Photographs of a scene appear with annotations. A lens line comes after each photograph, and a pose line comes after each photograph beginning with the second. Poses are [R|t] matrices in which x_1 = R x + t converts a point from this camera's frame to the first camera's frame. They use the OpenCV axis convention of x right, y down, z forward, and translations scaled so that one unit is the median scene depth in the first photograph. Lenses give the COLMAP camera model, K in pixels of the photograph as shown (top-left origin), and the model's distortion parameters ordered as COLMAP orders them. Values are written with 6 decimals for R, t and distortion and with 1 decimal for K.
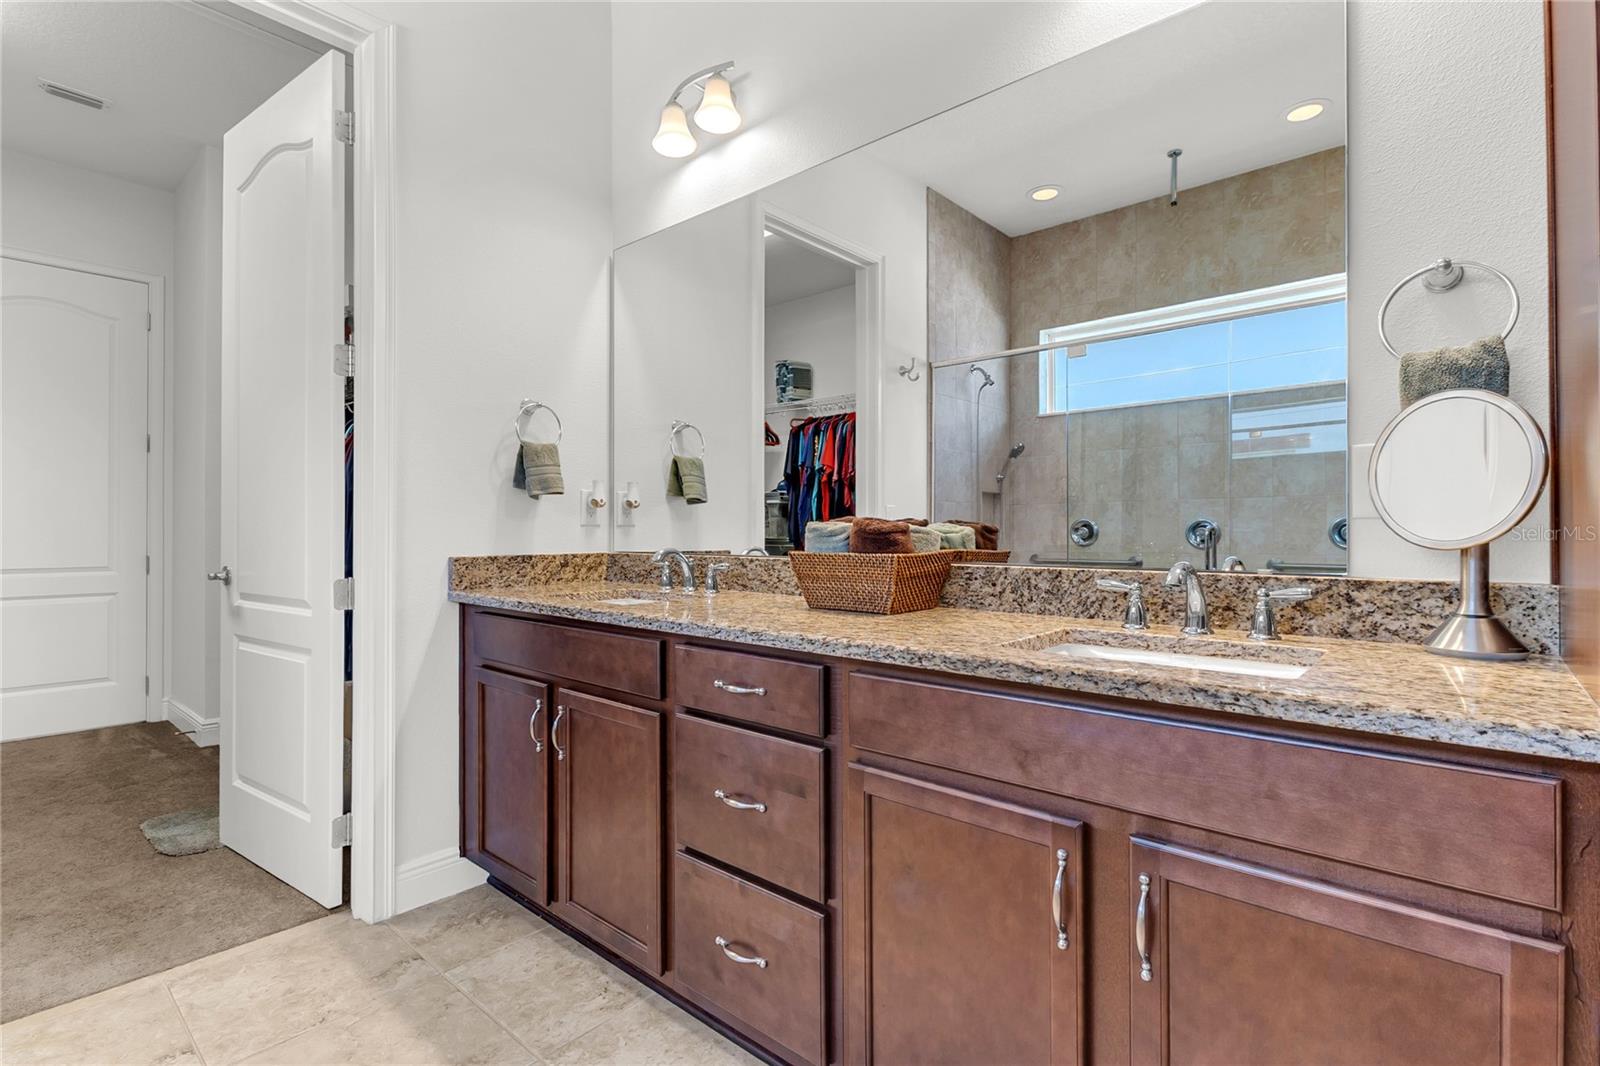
lens RADIAL K [[746.4, 0, 797.2], [0, 746.4, 527.3], [0, 0, 1]] dist [0.013030, -0.009266]
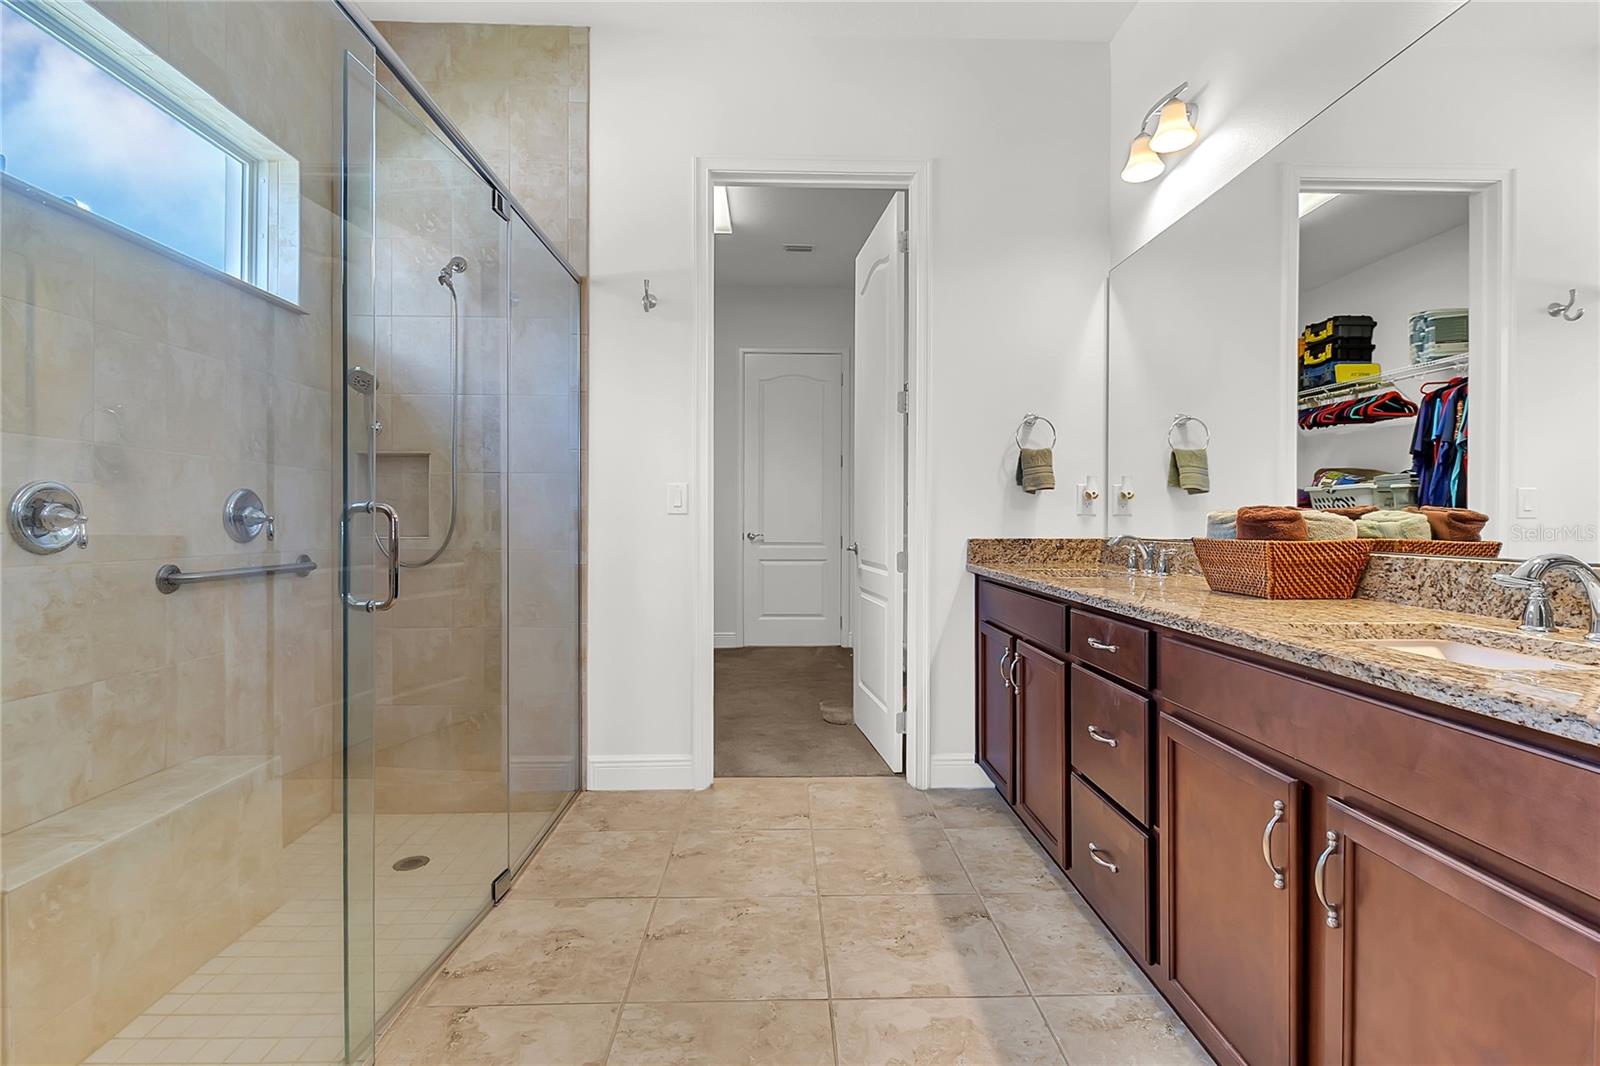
lens RADIAL K [[739.9, 0, 801.9], [0, 739.9, 525.8], [0, 0, 1]] dist [0.003040, -0.004410]
pose [[0.682092, 0.007495, -0.731228, 0.350975], [0.000940, 0.999938, 0.011127, 0.002088], [0.731266, -0.008277, 0.682042, -0.145641]]
